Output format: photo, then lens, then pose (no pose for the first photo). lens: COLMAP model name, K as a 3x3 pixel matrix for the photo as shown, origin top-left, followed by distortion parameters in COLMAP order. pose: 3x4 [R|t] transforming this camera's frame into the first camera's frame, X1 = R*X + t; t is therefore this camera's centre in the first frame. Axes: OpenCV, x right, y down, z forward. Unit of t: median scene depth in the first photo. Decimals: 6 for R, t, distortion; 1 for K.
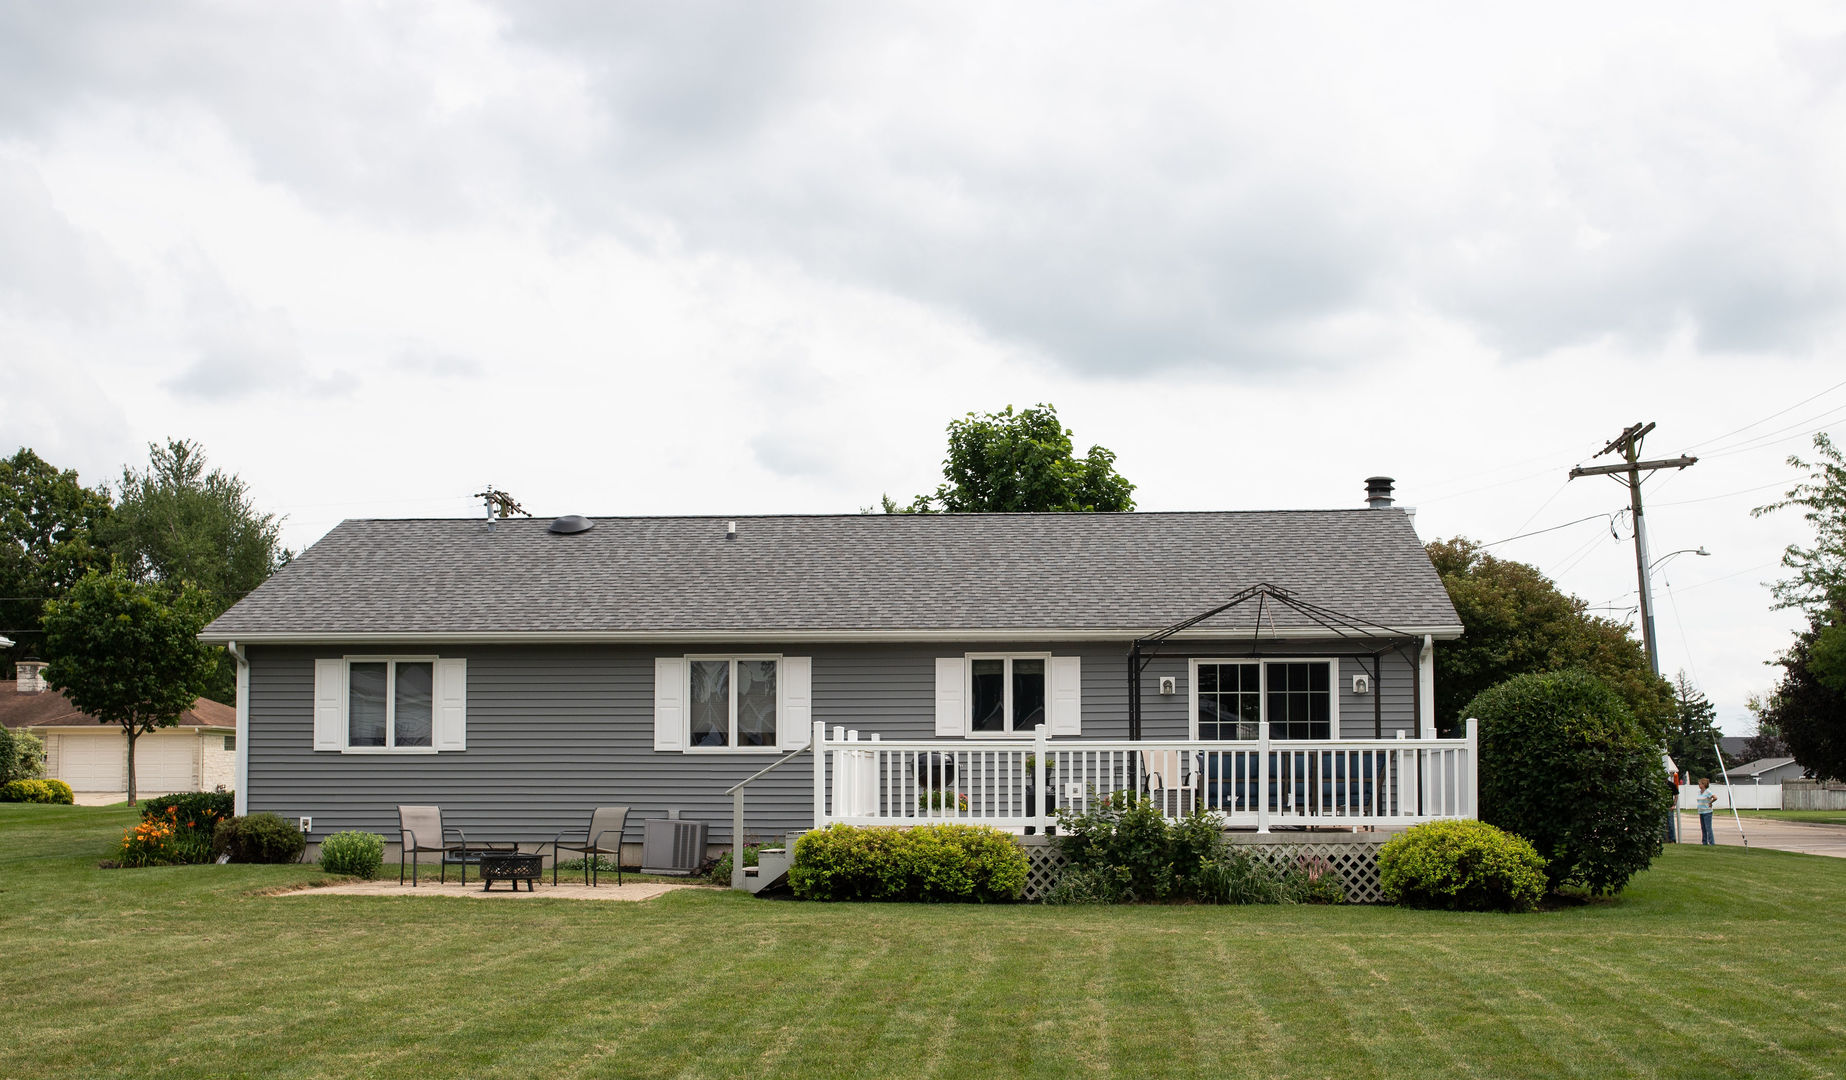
lens RADIAL K [[2155.7, 0, 923.0], [0, 2155.7, 540.0], [0, 0, 1]] dist [-0.041501, -0.004336]
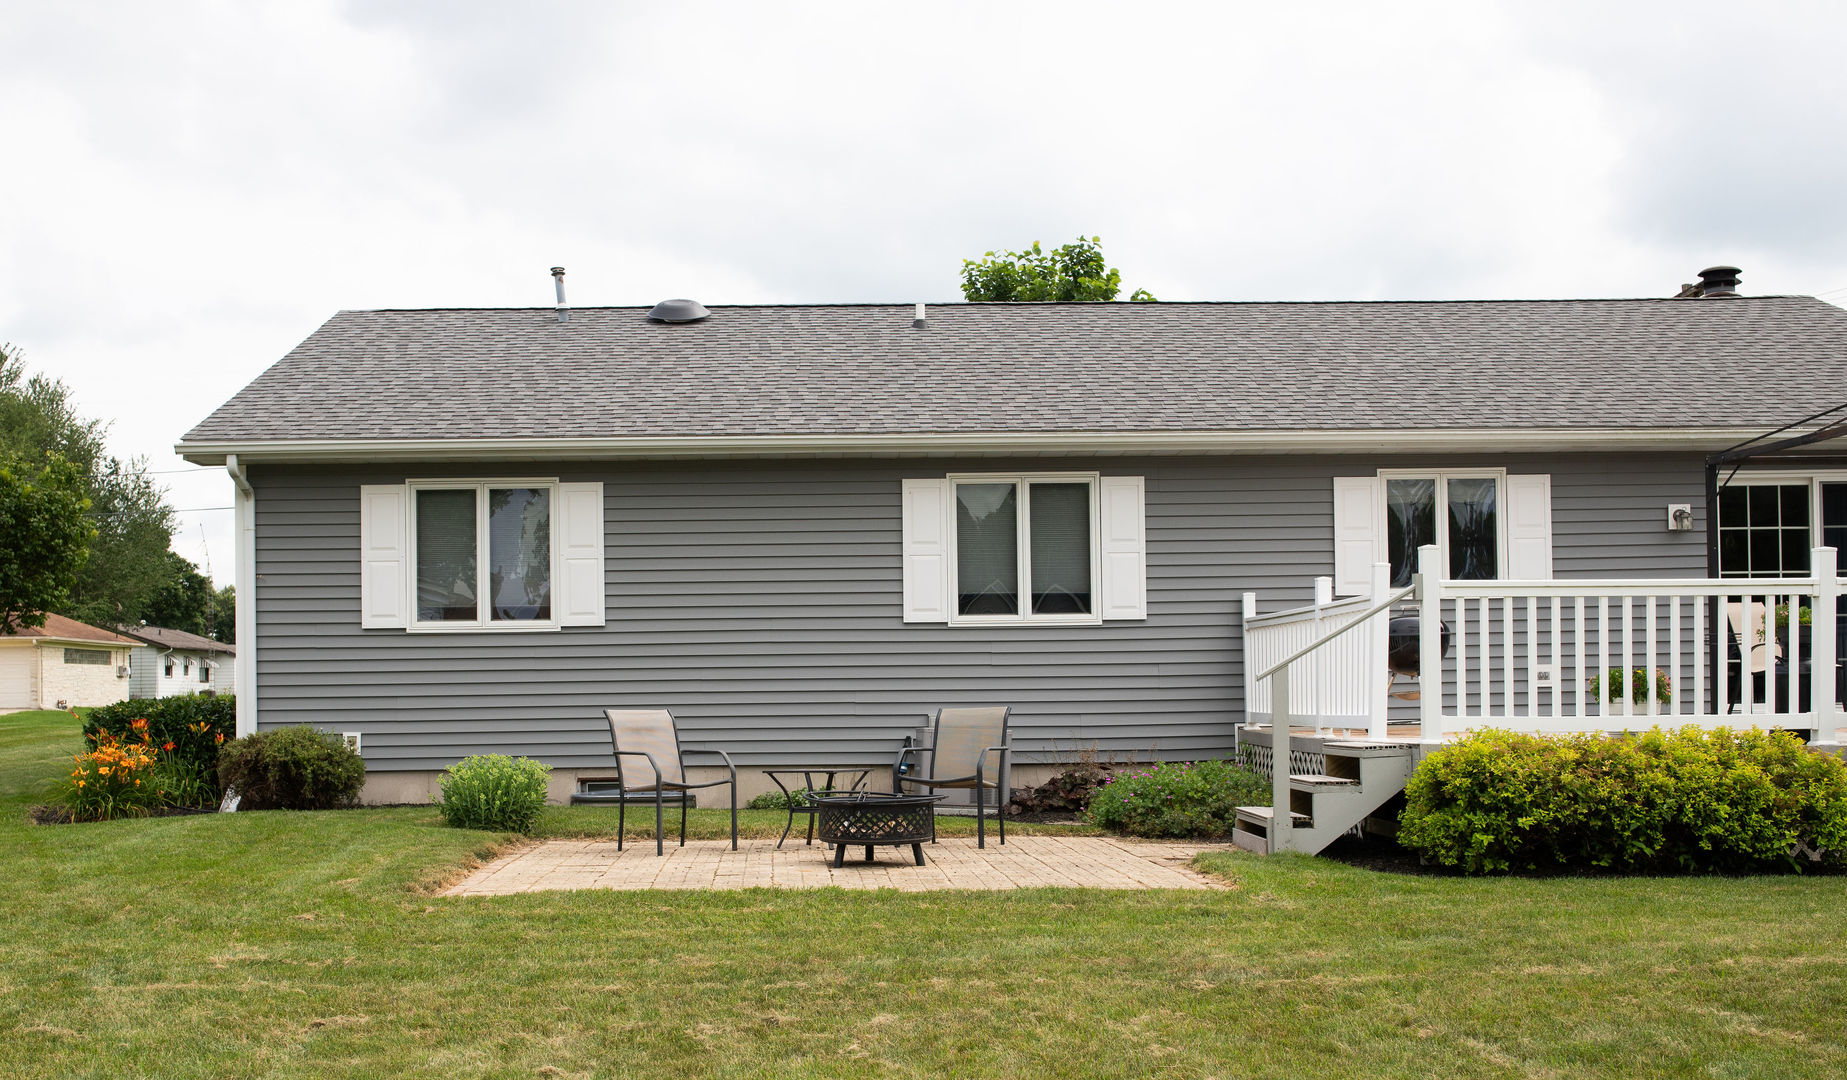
lens RADIAL K [[2156.9, 0, 923.5], [0, 2156.9, 540.0], [0, 0, 1]] dist [-0.041501, -0.004336]
pose [[0.997175, -0.005834, 0.074886, -0.166460], [0.002680, 0.999108, 0.042140, 0.045820], [-0.075065, -0.041821, 0.996301, 0.356278]]
